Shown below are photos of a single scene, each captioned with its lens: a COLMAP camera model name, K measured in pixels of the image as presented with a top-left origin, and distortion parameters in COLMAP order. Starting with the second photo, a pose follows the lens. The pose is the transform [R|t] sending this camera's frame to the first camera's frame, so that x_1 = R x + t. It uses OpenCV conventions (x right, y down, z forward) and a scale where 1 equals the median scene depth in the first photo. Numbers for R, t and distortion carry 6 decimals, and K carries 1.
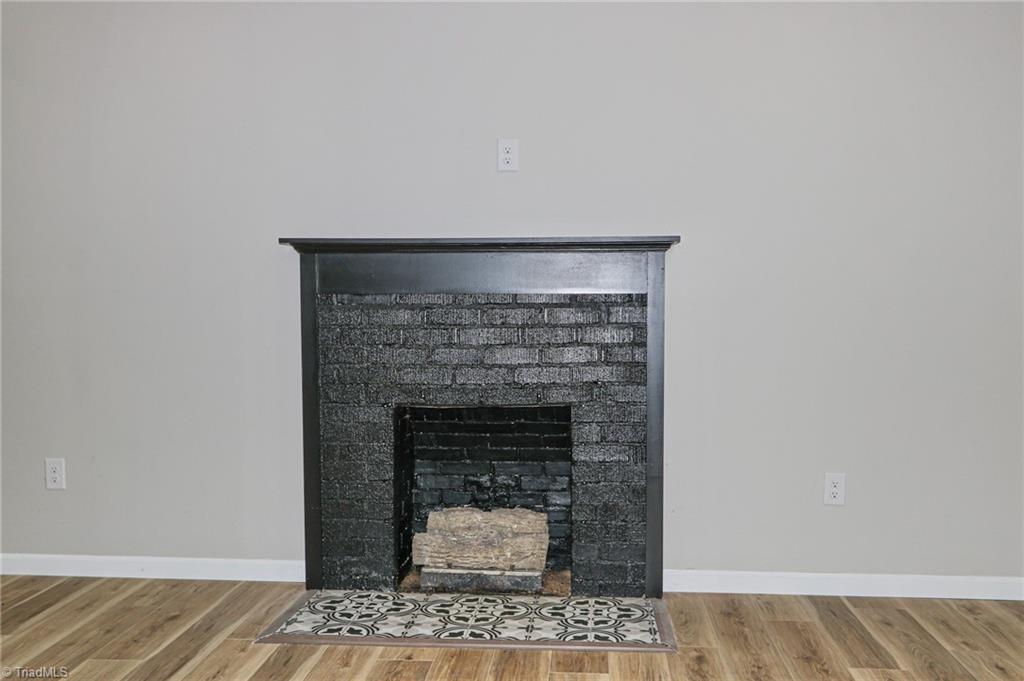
lens RADIAL K [[991.5, 0, 512.0], [0, 991.5, 340.5], [0, 0, 1]] dist [0.003567, 0.004156]
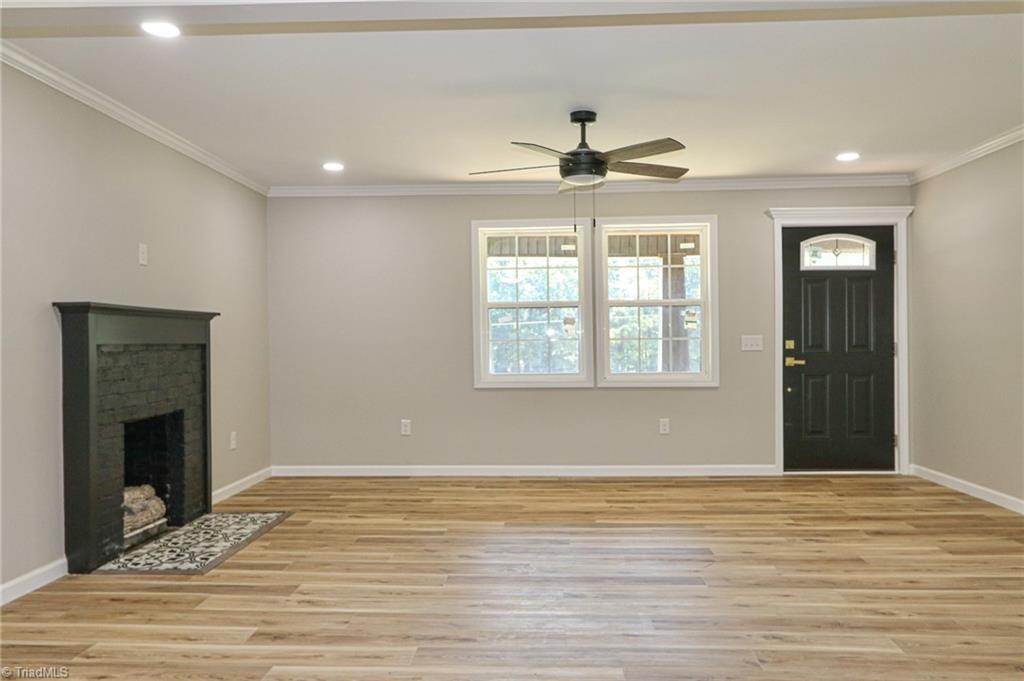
lens RADIAL K [[767.0, 0, 512.0], [0, 767.0, 340.5], [0, 0, 1]] dist [0.006641, 0.003965]
pose [[-0.030935, 0.003524, 0.999515, -1.300594], [0.053261, 0.998579, -0.001873, -0.020536], [-0.998101, 0.053177, -0.031079, 0.497696]]
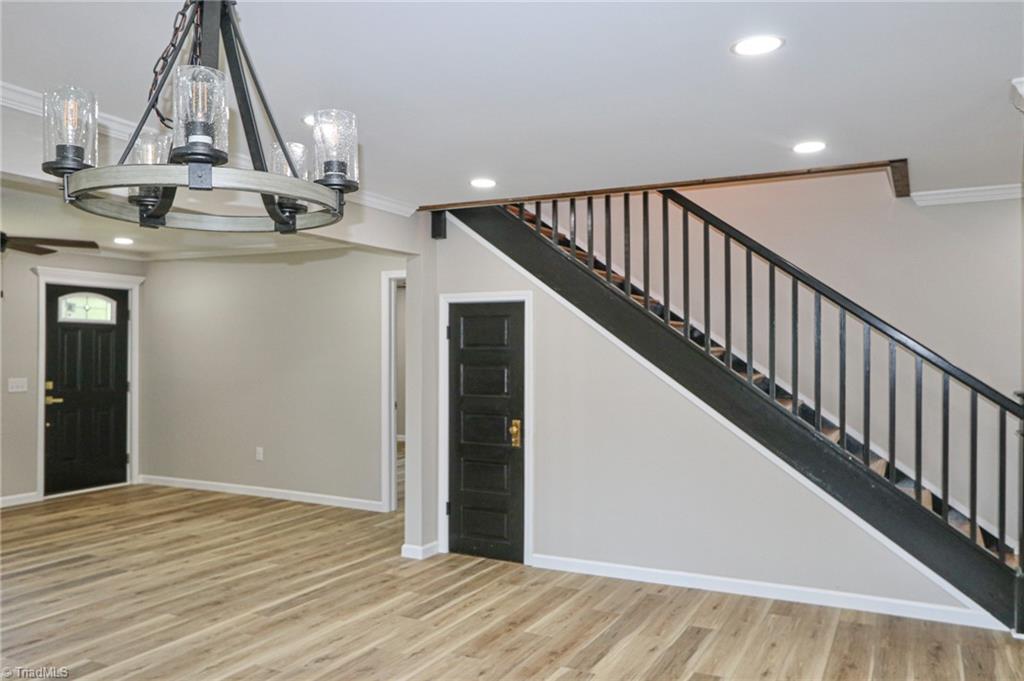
lens RADIAL K [[787.5, 0, 512.0], [0, 787.5, 340.5], [0, 0, 1]] dist [-0.006751, -0.002763]
pose [[-0.921419, 0.008194, 0.388484, -1.501185], [0.019187, 0.999518, 0.024426, -0.128772], [-0.388097, 0.029960, -0.921132, 1.257850]]
